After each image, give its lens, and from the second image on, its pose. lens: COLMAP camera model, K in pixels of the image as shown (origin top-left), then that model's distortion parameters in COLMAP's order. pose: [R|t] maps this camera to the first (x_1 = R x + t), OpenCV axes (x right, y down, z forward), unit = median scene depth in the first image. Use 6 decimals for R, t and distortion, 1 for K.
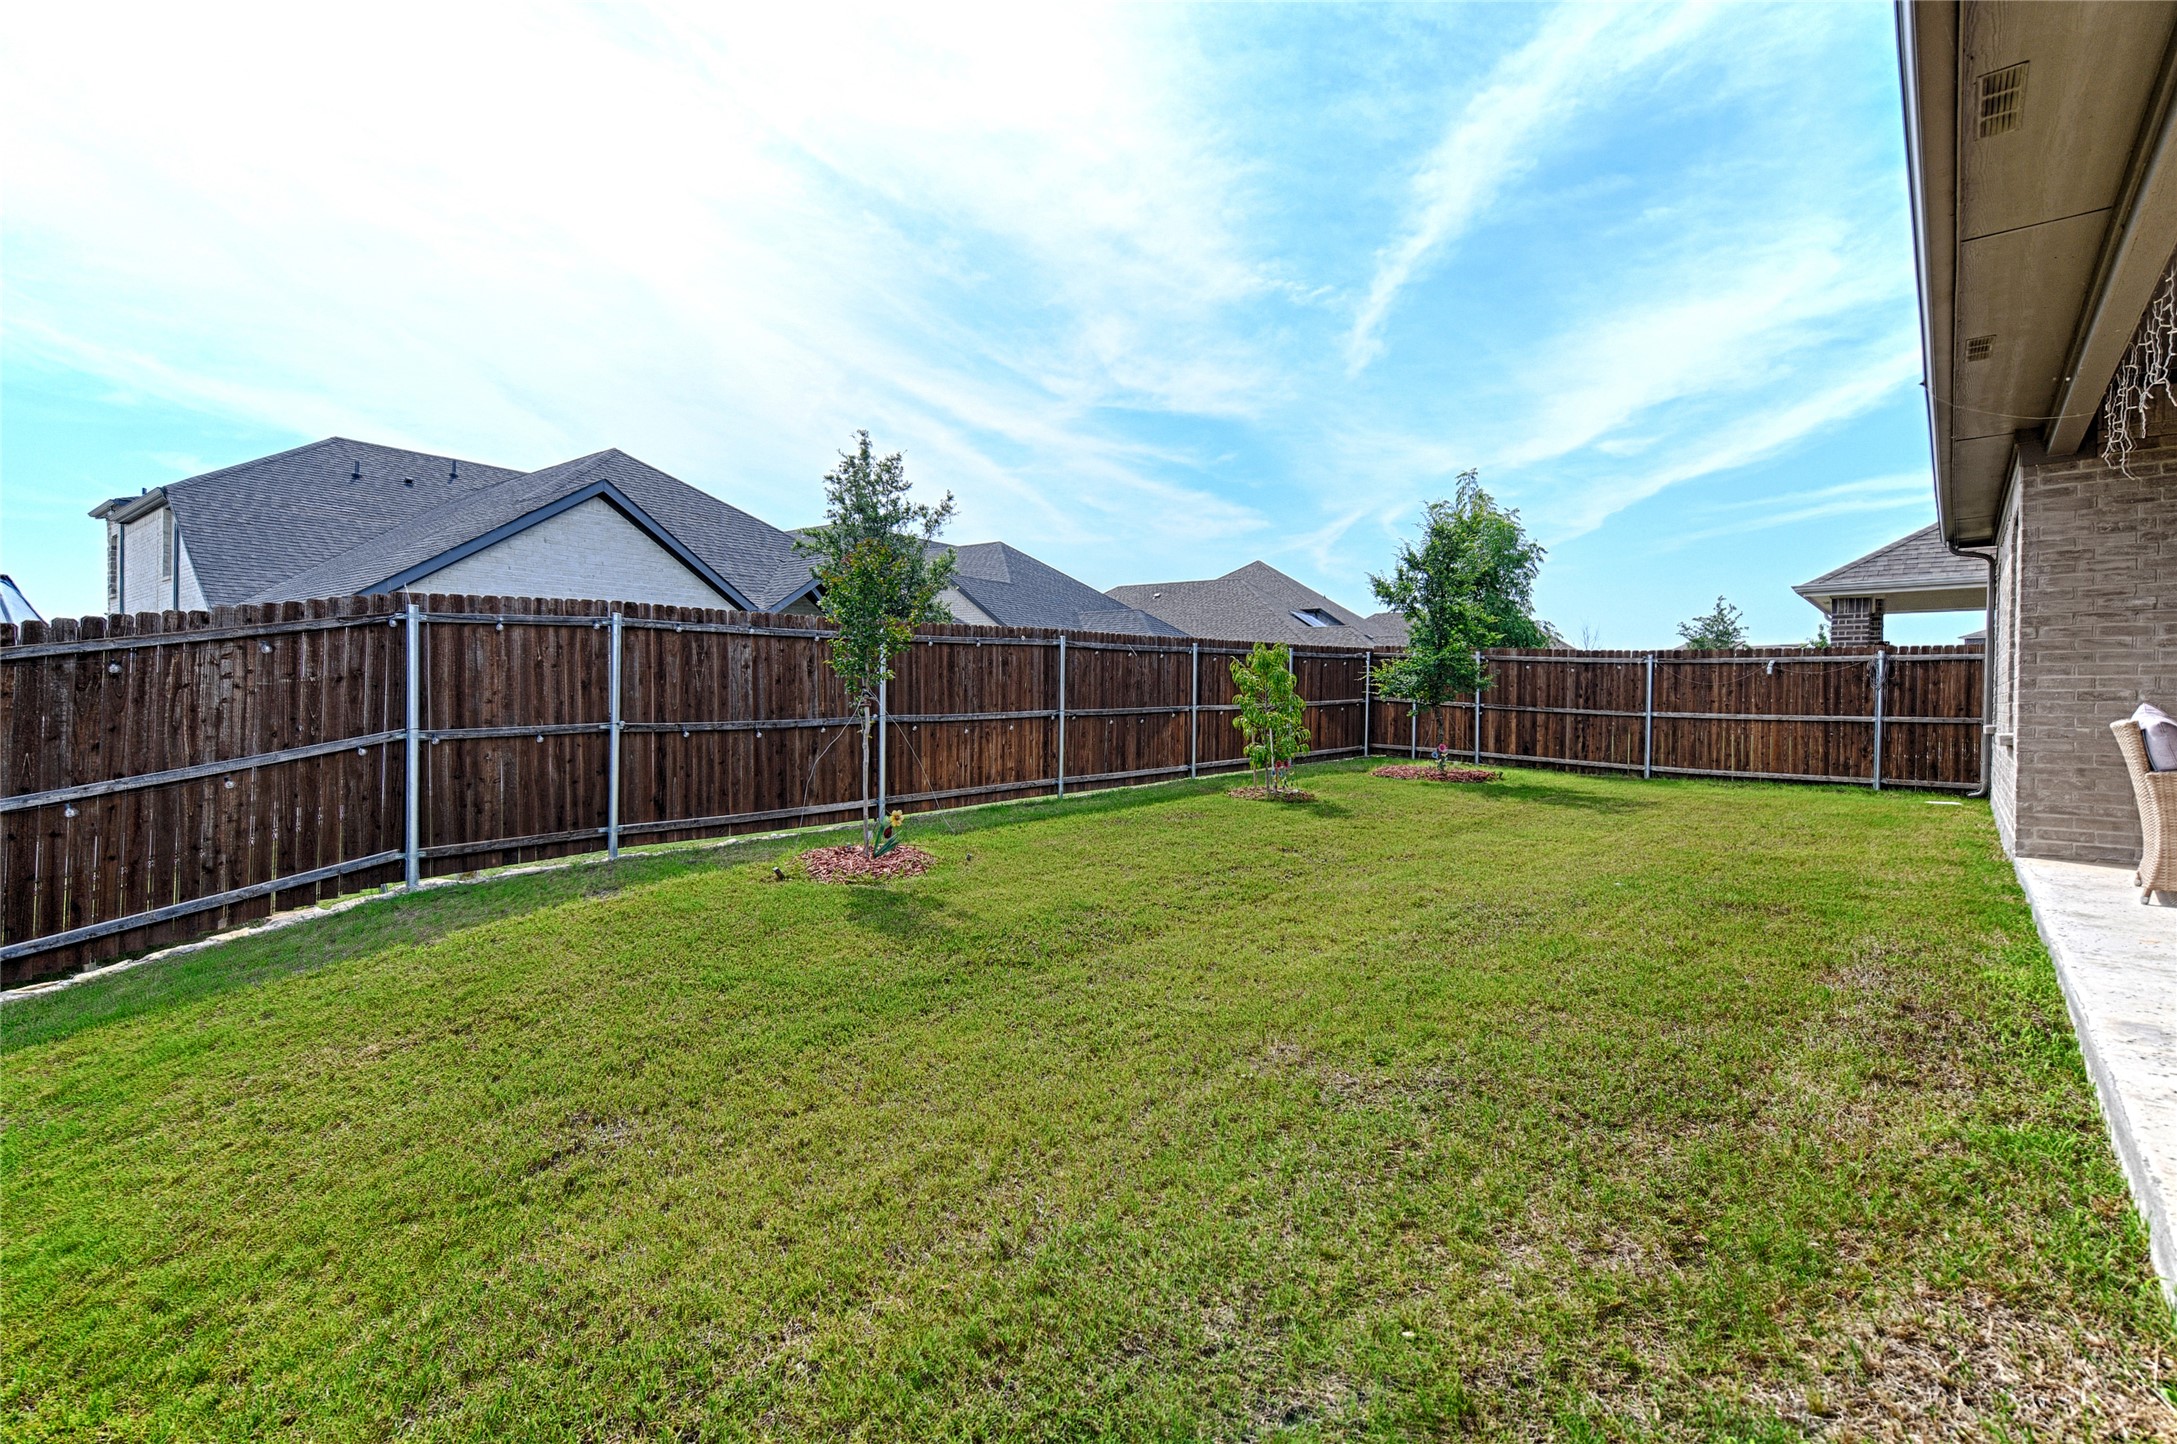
lens RADIAL K [[957.5, 0, 1085.0], [0, 957.5, 708.0], [0, 0, 1]] dist [-0.000547, -0.000146]
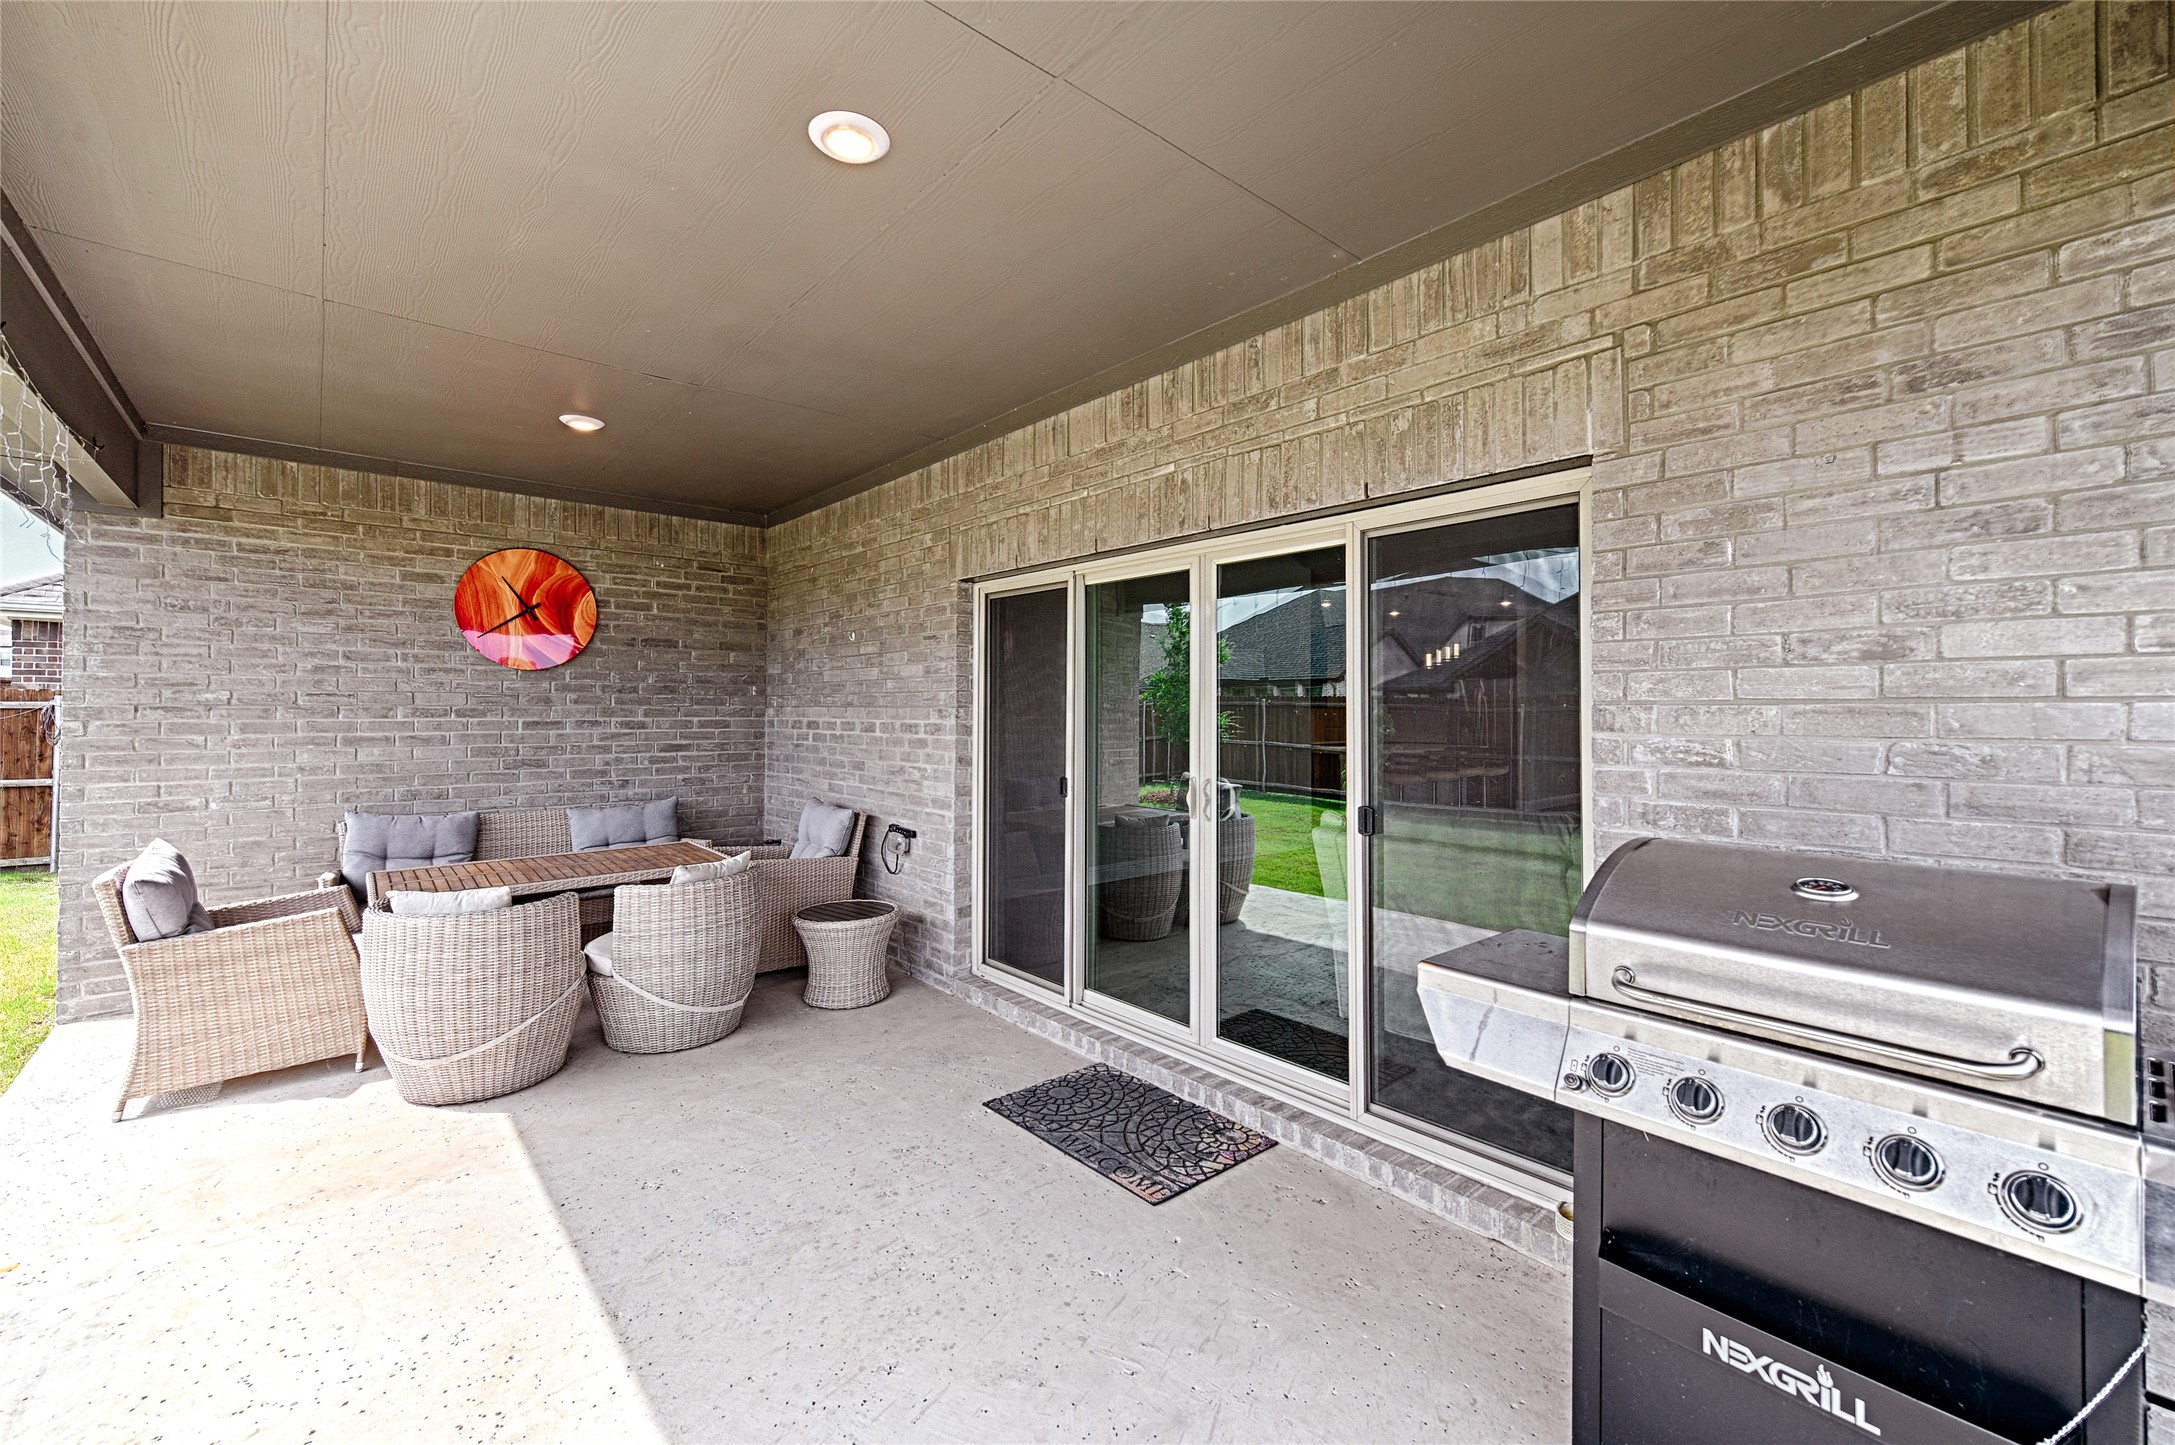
lens RADIAL K [[899.4, 0, 1083.4], [0, 899.4, 710.9], [0, 0, 1]] dist [0.015279, -0.000224]
pose [[0.126348, -0.004538, 0.991976, 0.361465], [0.007791, 0.999963, 0.003583, -0.088945], [-0.991955, 0.007276, 0.126378, 0.105339]]
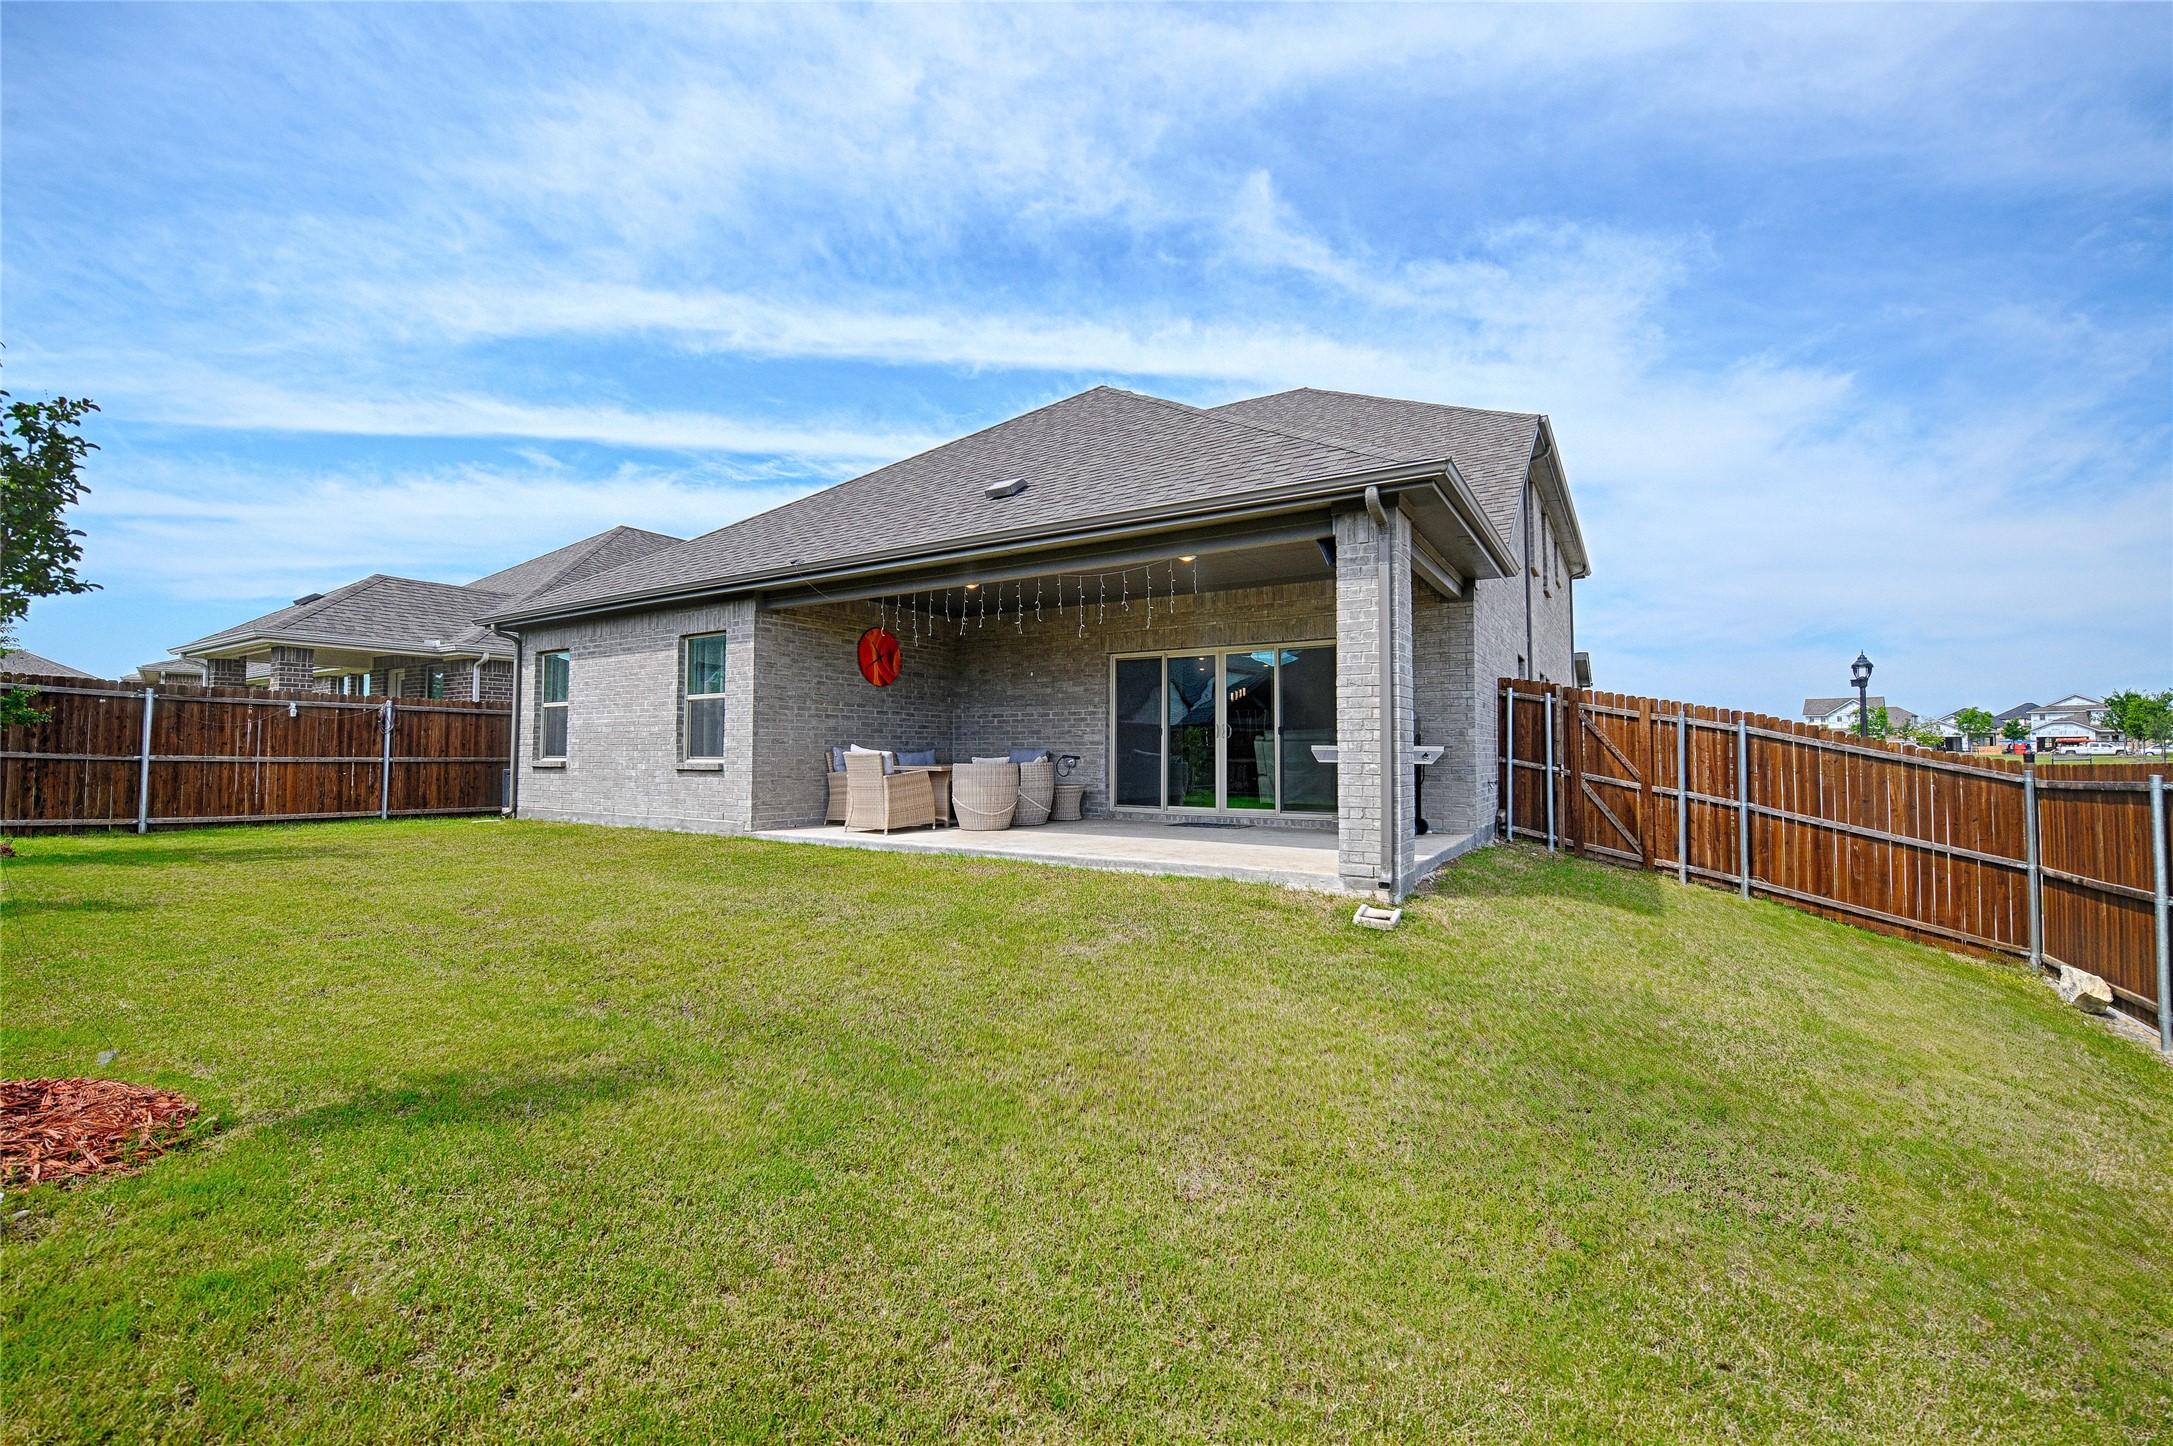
lens RADIAL K [[898.5, 0, 1095.0], [0, 898.5, 725.8], [0, 0, 1]] dist [0.015279, -0.000224]
pose [[-0.181150, 0.029950, 0.982999, -0.836518], [0.007703, 0.999549, -0.029034, 0.018839], [-0.983425, 0.002312, -0.181299, 0.715266]]
